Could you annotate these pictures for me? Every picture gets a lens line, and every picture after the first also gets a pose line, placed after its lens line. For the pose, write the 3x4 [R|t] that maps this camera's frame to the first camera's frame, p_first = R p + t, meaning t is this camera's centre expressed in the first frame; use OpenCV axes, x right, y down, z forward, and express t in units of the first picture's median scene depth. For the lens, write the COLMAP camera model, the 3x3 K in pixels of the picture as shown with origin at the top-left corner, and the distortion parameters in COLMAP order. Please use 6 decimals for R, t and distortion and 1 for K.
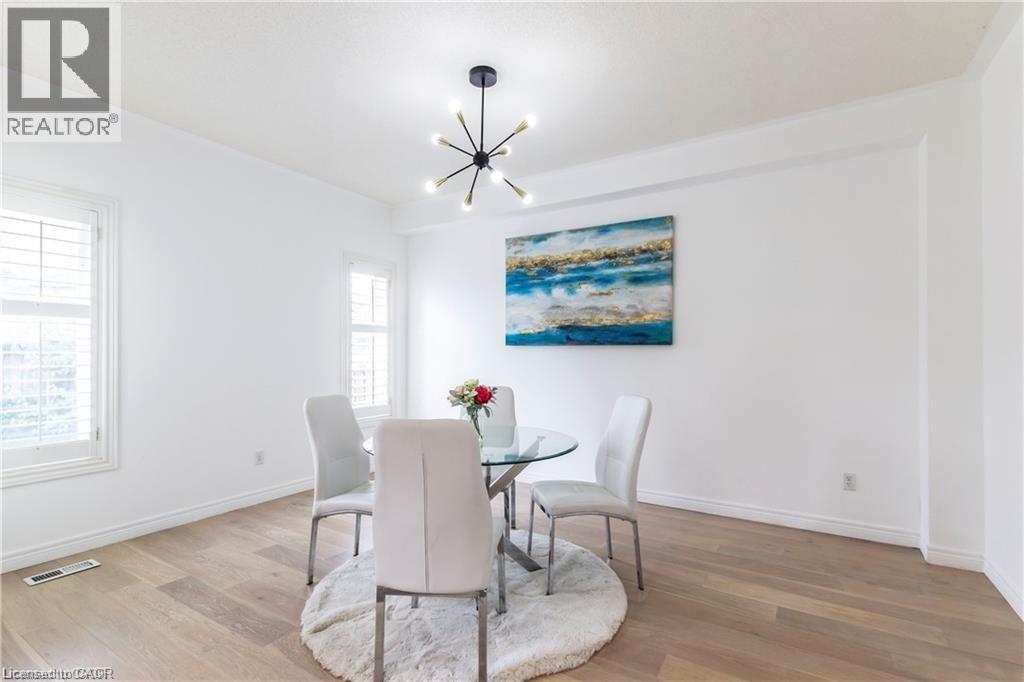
lens RADIAL K [[477.6, 0, 512.0], [0, 477.6, 341.0], [0, 0, 1]] dist [-0.001060, -0.000238]
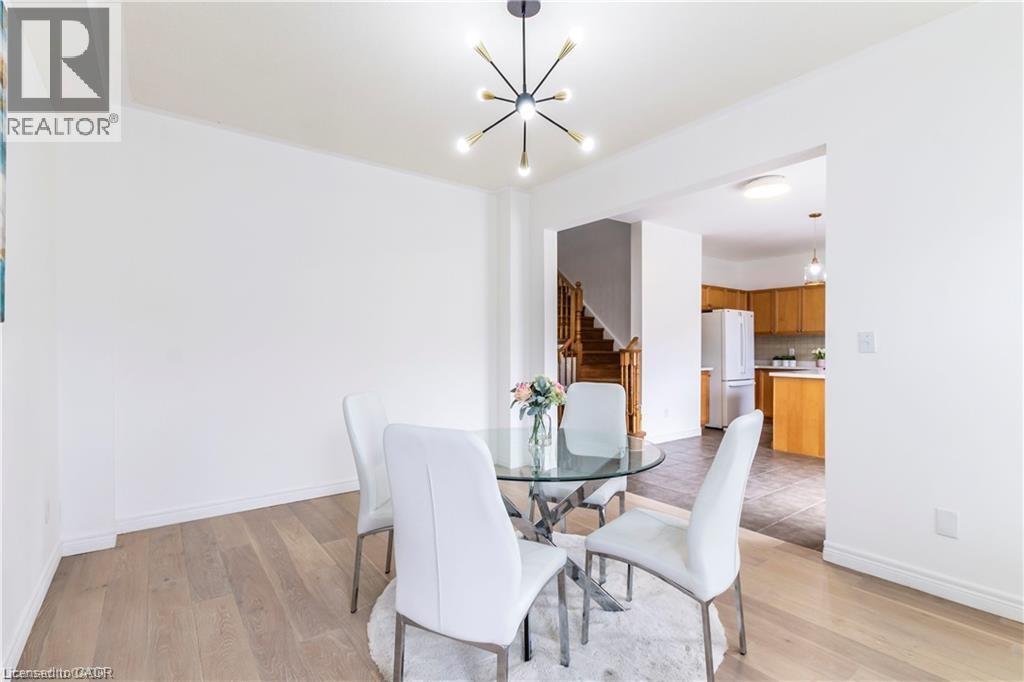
lens RADIAL K [[477.6, 0, 512.0], [0, 477.6, 341.0], [0, 0, 1]] dist [-0.001060, -0.000238]
pose [[-0.929568, 0.002823, 0.368639, -0.350009], [-0.005928, 0.999727, -0.022605, 0.031407], [-0.368602, -0.023198, -0.929298, 1.767699]]
